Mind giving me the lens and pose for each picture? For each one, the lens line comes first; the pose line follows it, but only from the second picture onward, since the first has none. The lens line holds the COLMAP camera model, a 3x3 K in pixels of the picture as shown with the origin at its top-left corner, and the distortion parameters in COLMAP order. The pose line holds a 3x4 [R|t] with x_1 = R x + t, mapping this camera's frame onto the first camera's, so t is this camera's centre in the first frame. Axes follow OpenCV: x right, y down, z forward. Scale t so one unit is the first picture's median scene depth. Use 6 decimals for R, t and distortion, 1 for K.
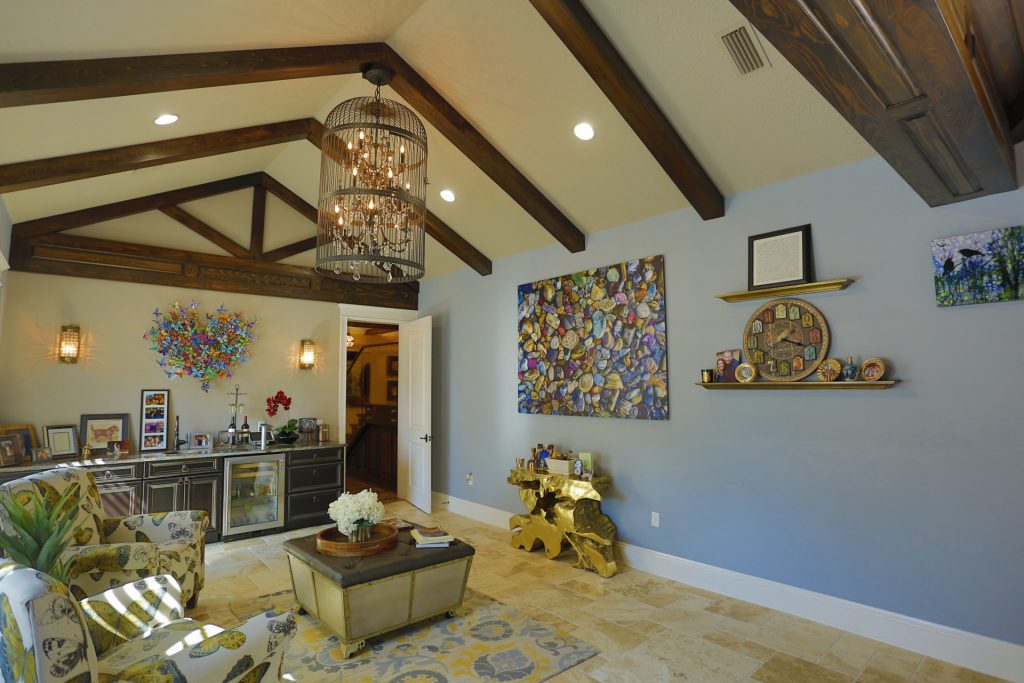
lens RADIAL K [[536.8, 0, 520.9], [0, 536.8, 338.6], [0, 0, 1]] dist [-0.075804, 0.031204]
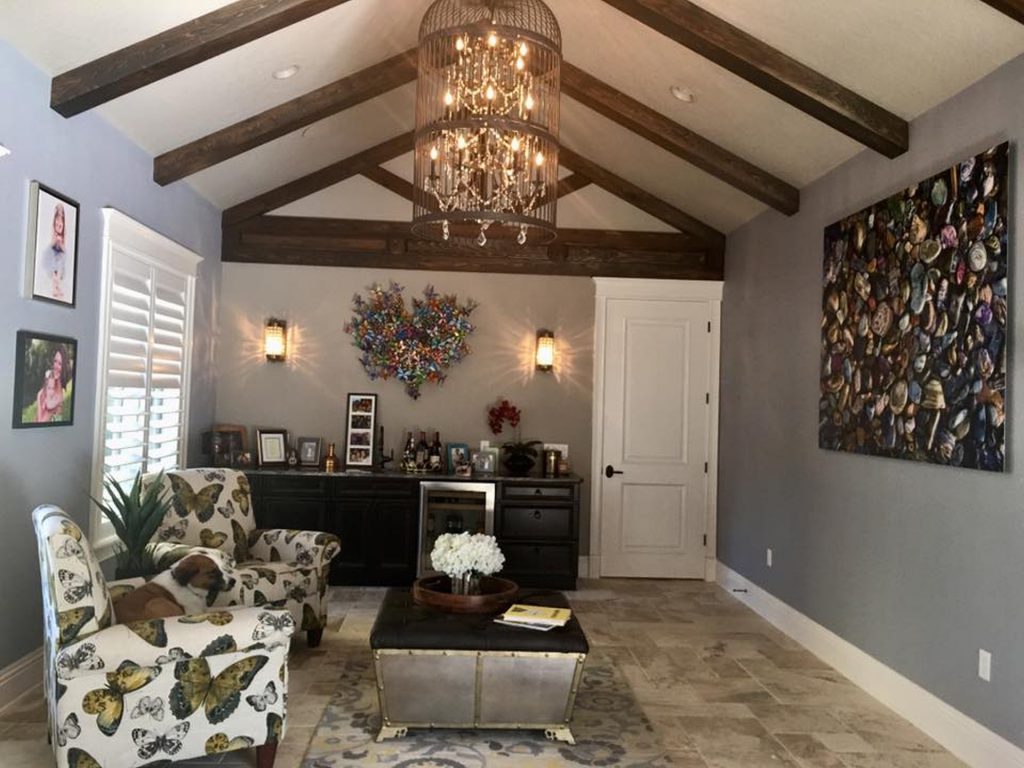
lens RADIAL K [[849.4, 0, 513.6], [0, 849.4, 386.2], [0, 0, 1]] dist [-0.037967, -0.021941]
pose [[0.790890, 0.018747, -0.611672, 0.333636], [0.018745, 0.998319, 0.054834, 0.016769], [0.611672, -0.054834, 0.789209, 0.084386]]
